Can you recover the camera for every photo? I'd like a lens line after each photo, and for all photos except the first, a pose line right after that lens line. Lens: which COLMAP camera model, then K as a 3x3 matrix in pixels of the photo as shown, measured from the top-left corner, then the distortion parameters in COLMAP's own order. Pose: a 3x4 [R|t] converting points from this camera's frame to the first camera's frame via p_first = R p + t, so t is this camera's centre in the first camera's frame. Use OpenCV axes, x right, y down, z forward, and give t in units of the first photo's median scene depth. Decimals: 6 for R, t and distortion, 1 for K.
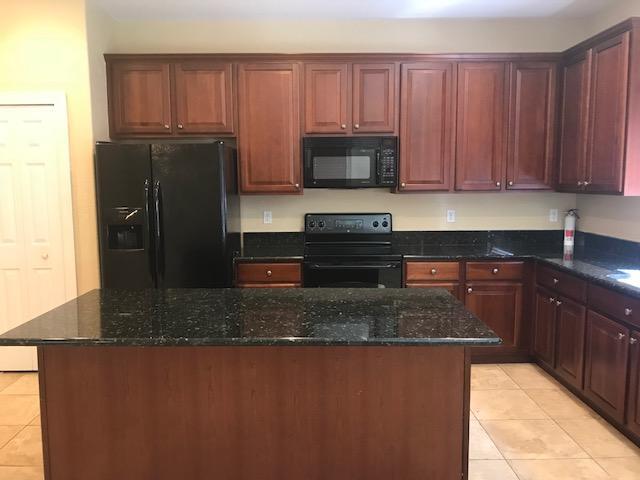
lens RADIAL K [[523.0, 0, 316.2], [0, 523.0, 239.3], [0, 0, 1]] dist [0.011769, -0.058766]
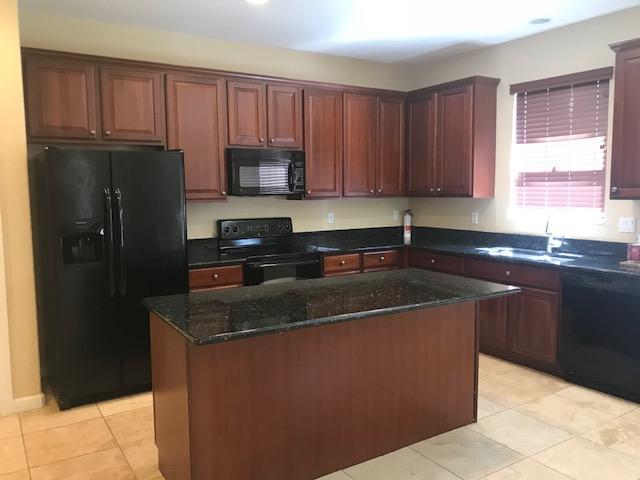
lens RADIAL K [[523.0, 0, 321.9], [0, 523.0, 241.2], [0, 0, 1]] dist [0.011769, -0.058766]
pose [[0.848390, -0.056753, 0.526320, -0.436926], [0.064487, 0.997912, 0.003656, 0.003557], [-0.525428, 0.030839, 0.850279, -0.009671]]
